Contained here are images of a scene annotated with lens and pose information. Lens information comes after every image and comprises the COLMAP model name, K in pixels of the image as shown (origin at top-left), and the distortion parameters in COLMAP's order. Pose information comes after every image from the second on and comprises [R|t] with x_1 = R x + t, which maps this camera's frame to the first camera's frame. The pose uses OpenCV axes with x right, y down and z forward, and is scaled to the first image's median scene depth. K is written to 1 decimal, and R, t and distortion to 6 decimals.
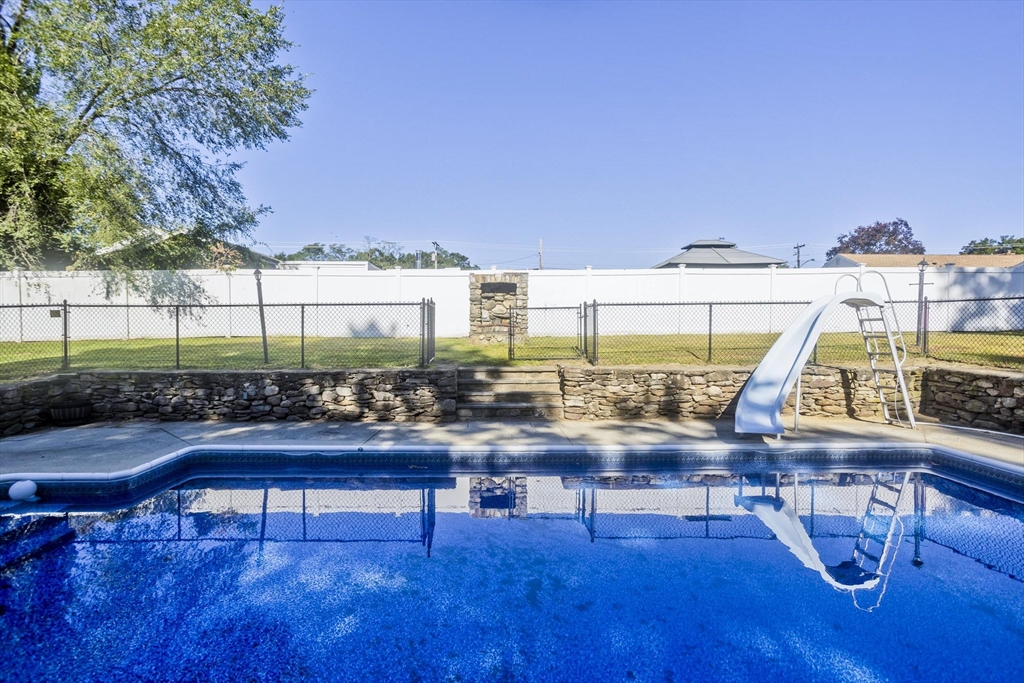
lens RADIAL K [[498.4, 0, 514.3], [0, 498.4, 336.9], [0, 0, 1]] dist [-0.051924, 0.034703]
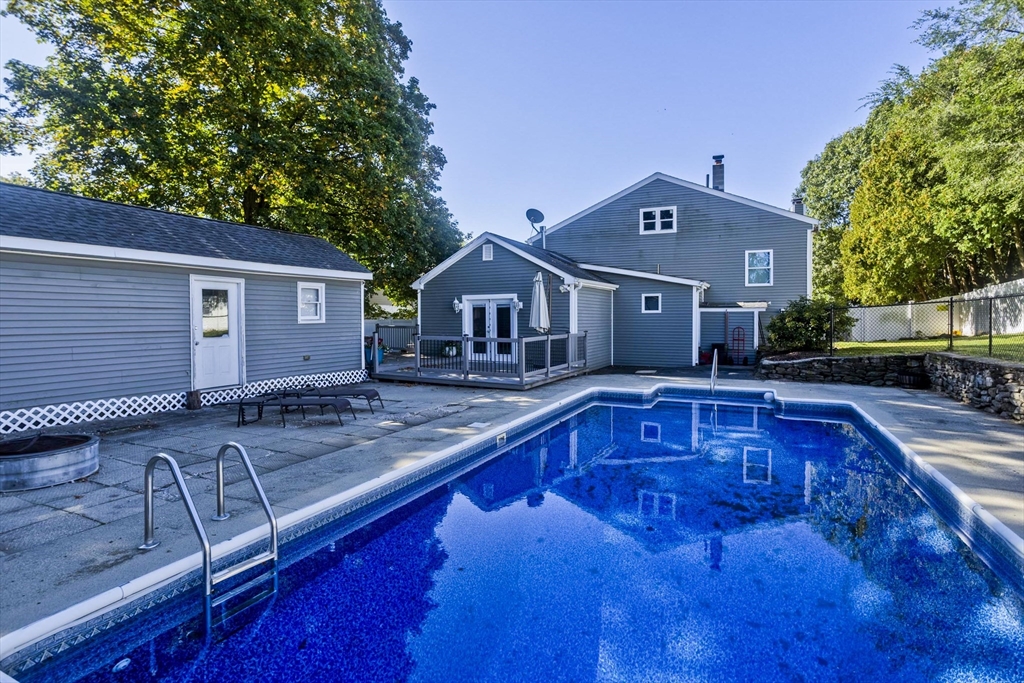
lens RADIAL K [[494.9, 0, 511.9], [0, 494.9, 316.4], [0, 0, 1]] dist [-0.046843, 0.033416]
pose [[-0.453442, -0.007073, -0.891258, 0.759503], [-0.017314, 0.999850, 0.000874, -0.005602], [0.891118, 0.015828, -0.453496, 0.553612]]
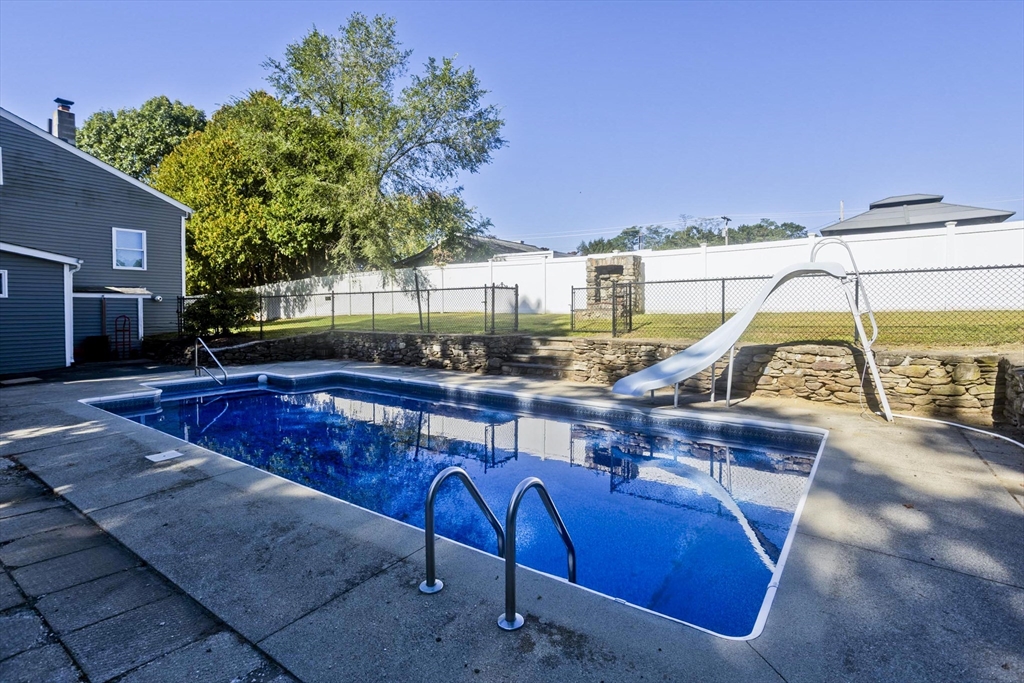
lens RADIAL K [[506.1, 0, 507.0], [0, 506.1, 320.7], [0, 0, 1]] dist [-0.057760, 0.036393]
pose [[0.791710, 0.013388, -0.610750, 0.712043], [-0.008927, 0.999907, 0.010347, 0.009684], [0.610832, -0.002740, 0.791756, -0.066288]]
